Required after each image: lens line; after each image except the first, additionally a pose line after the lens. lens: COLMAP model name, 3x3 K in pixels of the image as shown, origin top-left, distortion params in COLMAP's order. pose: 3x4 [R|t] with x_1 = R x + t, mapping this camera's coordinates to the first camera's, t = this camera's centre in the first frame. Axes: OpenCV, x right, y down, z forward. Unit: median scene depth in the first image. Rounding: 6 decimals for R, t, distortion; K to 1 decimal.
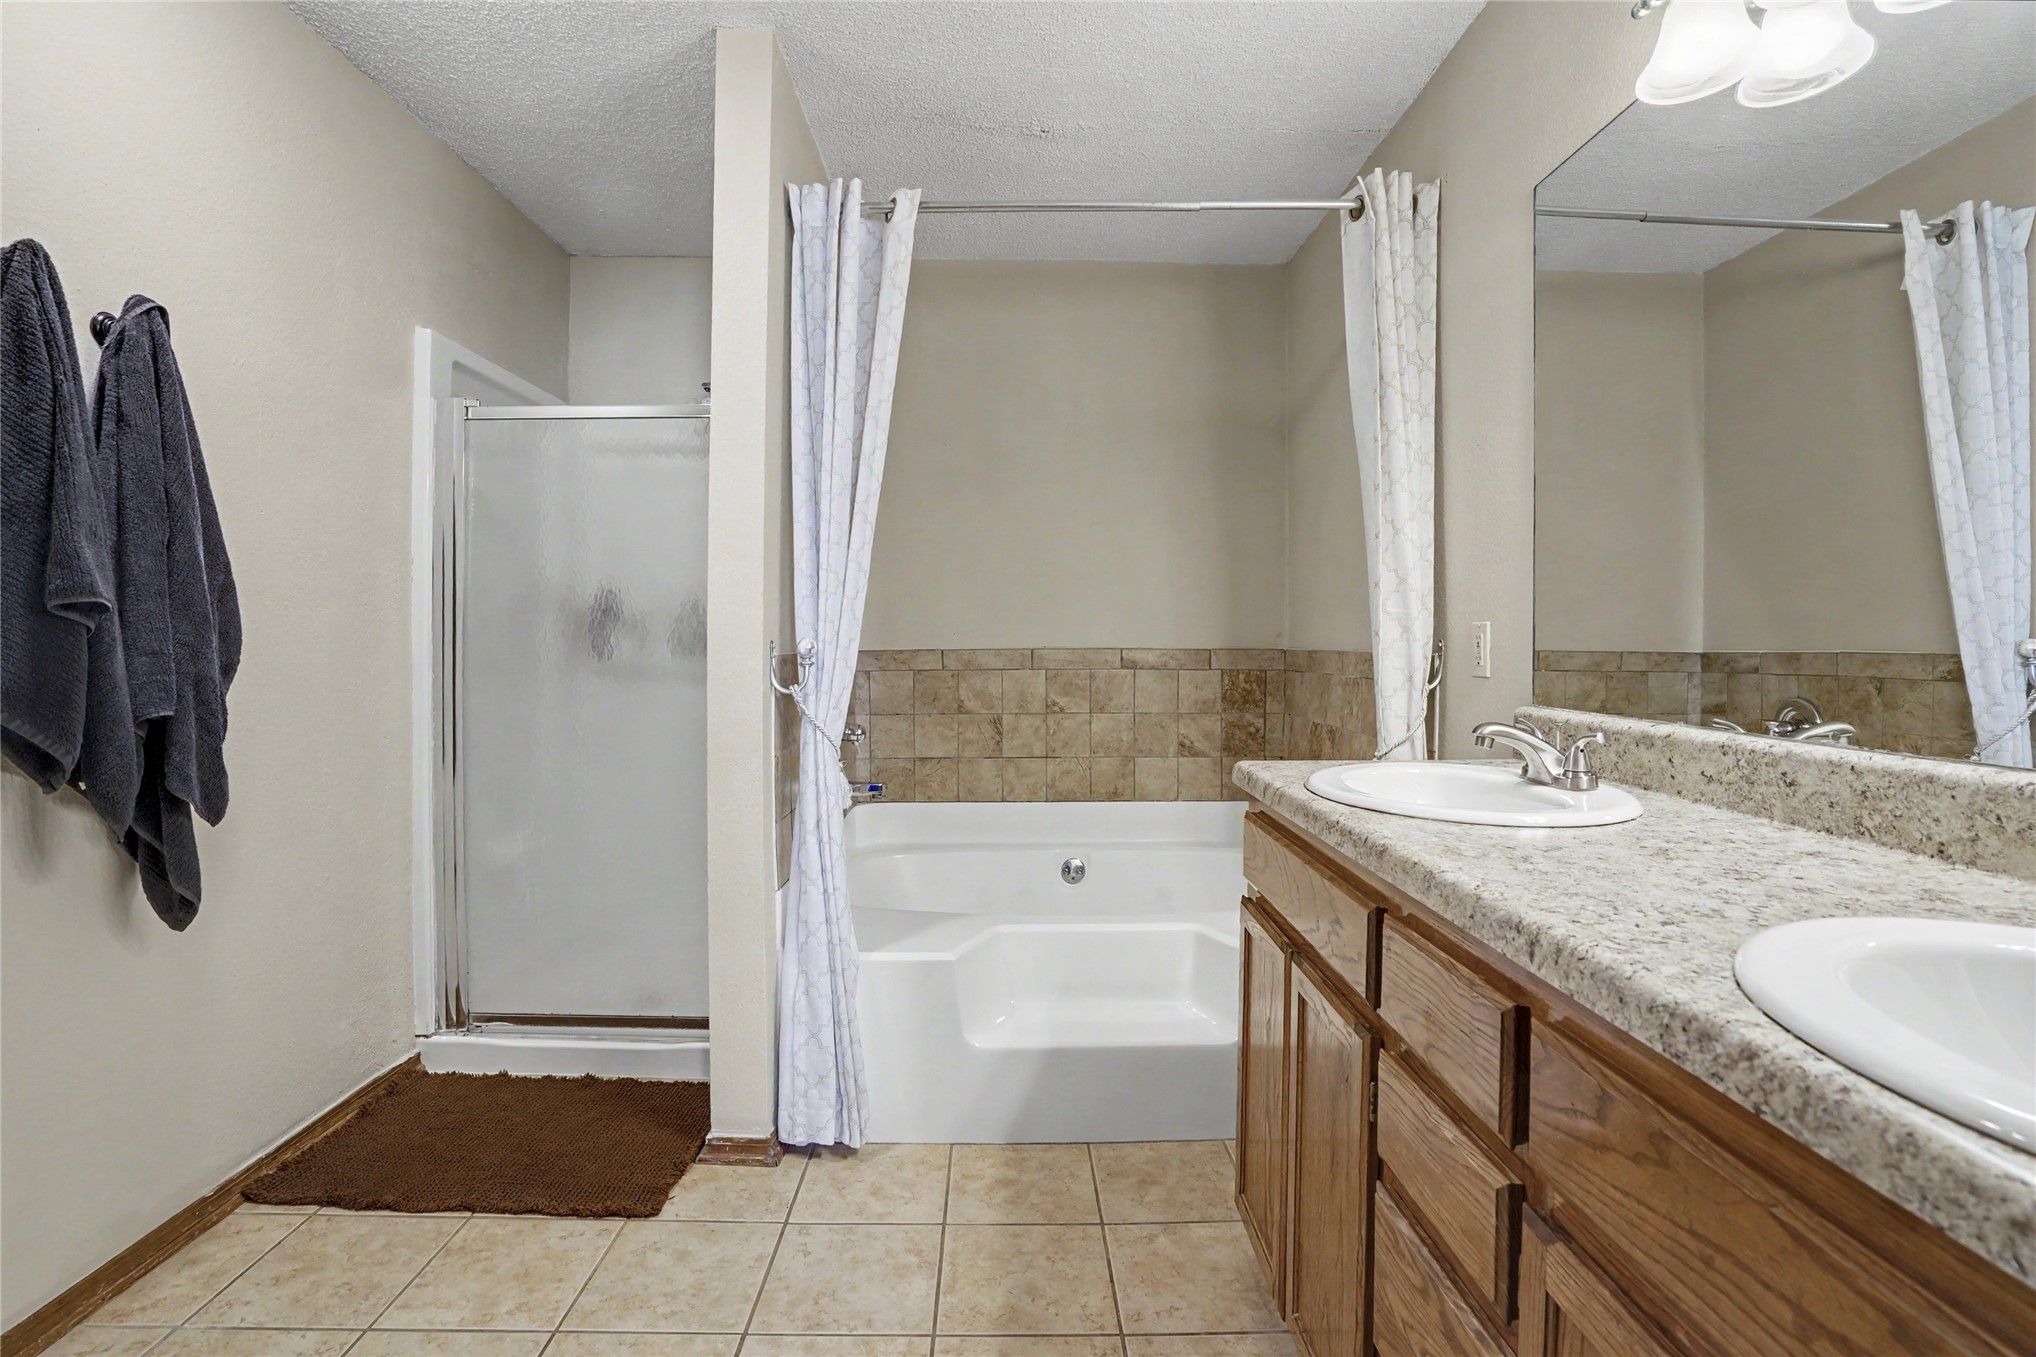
lens RADIAL K [[937.2, 0, 1016.6], [0, 937.2, 646.4], [0, 0, 1]] dist [0.000632, 0.000374]
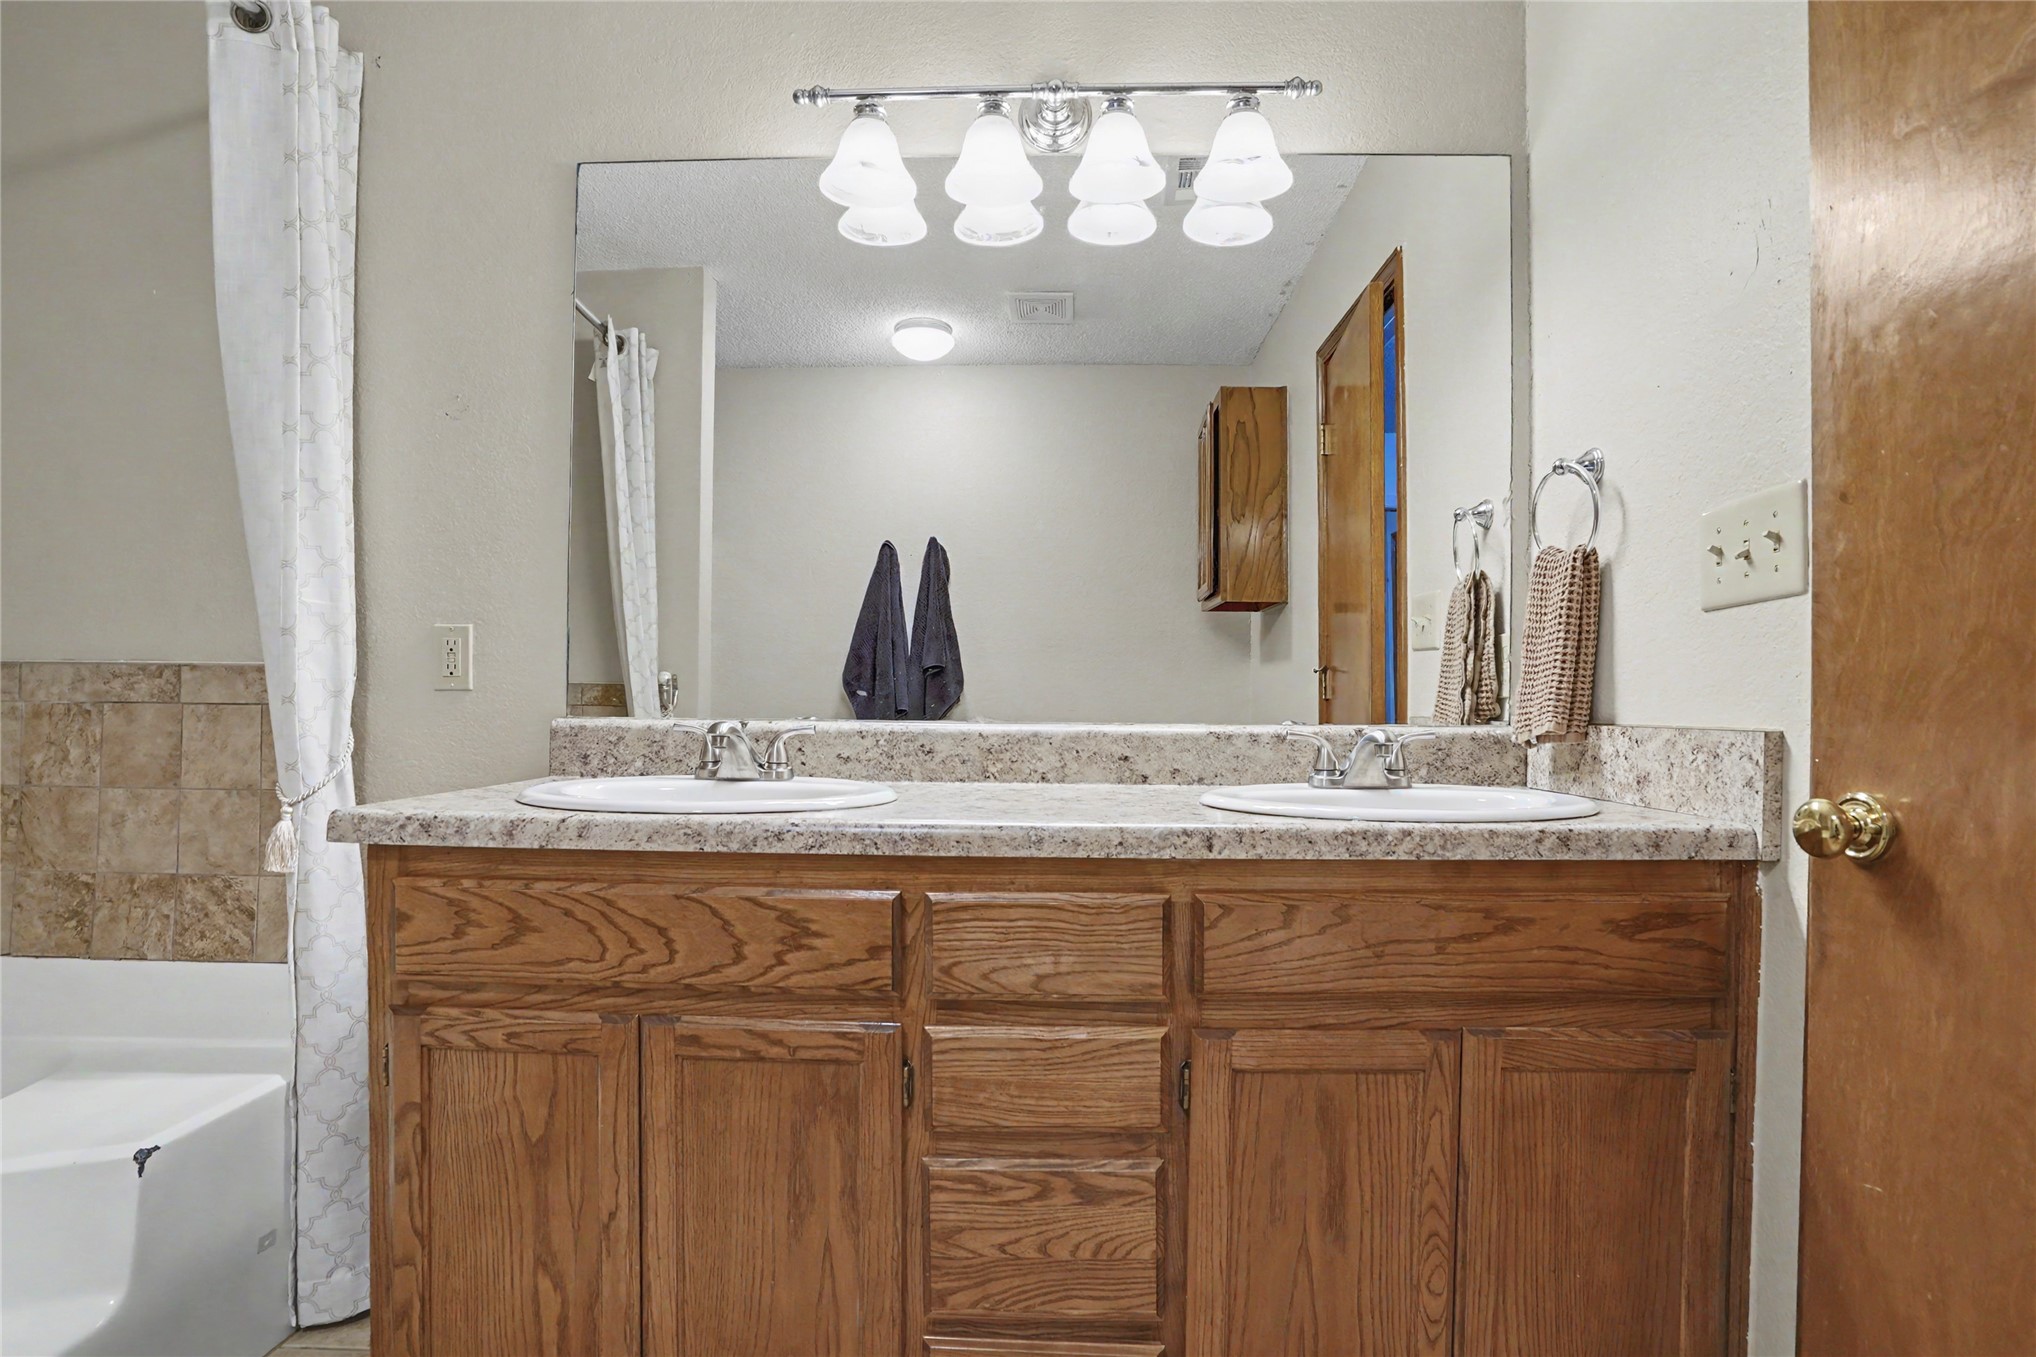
lens RADIAL K [[1001.8, 0, 1018.0], [0, 1001.8, 678.5], [0, 0, 1]] dist [-0.044607, 0.000449]
pose [[0.060070, 0.026497, 0.997842, -0.934736], [-0.006038, 0.999639, -0.026181, 0.110988], [-0.998176, -0.004453, 0.060208, 1.143279]]
